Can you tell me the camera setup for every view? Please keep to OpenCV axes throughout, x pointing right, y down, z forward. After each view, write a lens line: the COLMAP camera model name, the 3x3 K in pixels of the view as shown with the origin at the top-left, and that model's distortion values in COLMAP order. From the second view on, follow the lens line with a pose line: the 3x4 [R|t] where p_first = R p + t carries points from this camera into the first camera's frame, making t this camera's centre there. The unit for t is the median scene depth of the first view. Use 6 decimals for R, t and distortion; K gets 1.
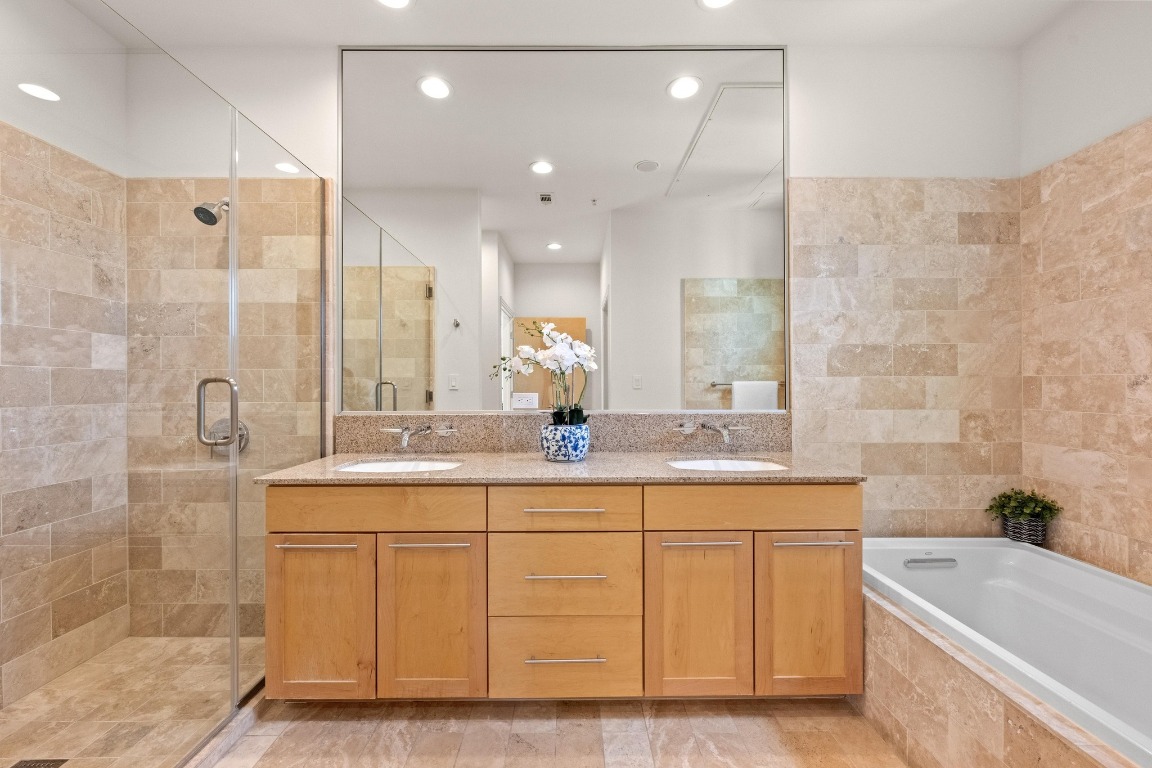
lens RADIAL K [[452.3, 0, 566.2], [0, 452.3, 383.2], [0, 0, 1]] dist [-0.011265, 0.000645]
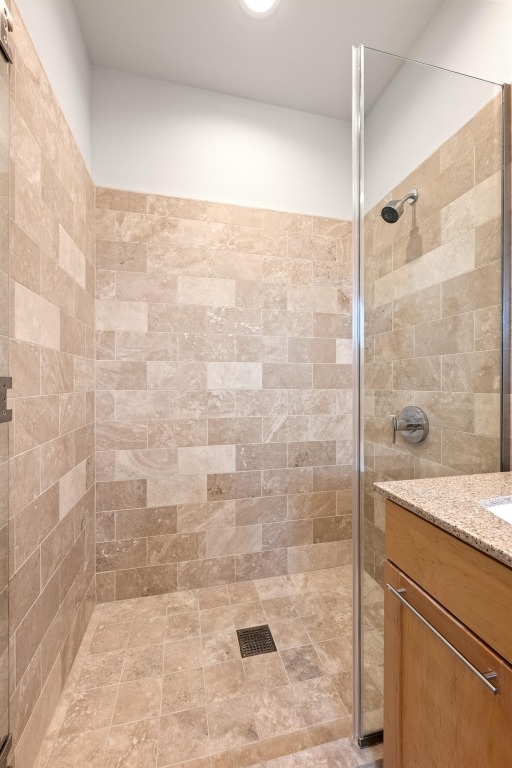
lens RADIAL K [[316.7, 0, 256.3], [0, 316.7, 383.4], [0, 0, 1]] dist [0.002029, -0.000012]
pose [[0.247937, 0.006984, -0.968751, -0.157509], [0.001711, 0.999969, 0.007647, 0.022196], [0.968775, -0.003554, 0.247918, 0.528633]]
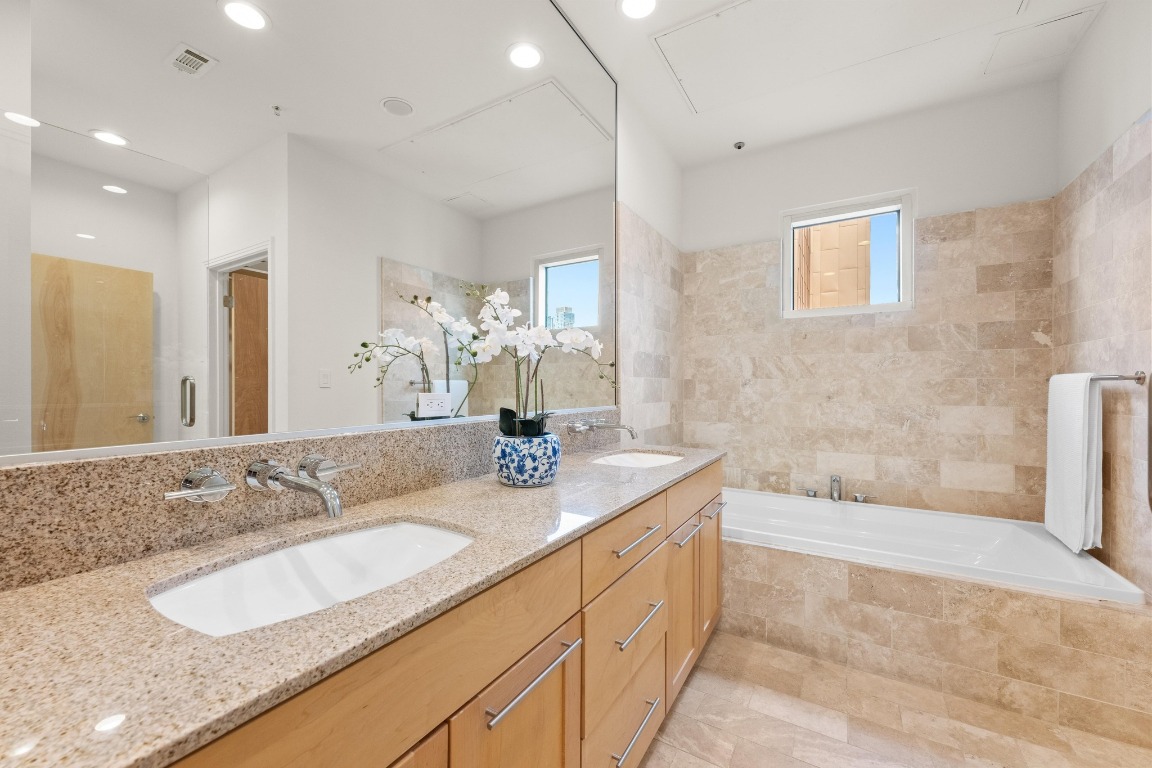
lens RADIAL K [[452.3, 0, 572.2], [0, 452.3, 387.5], [0, 0, 1]] dist [-0.011265, 0.000645]
pose [[0.509276, -0.000838, 0.860603, -0.567536], [-0.006112, 0.999971, 0.004590, 0.008539], [-0.860581, -0.007597, 0.509256, 0.544988]]
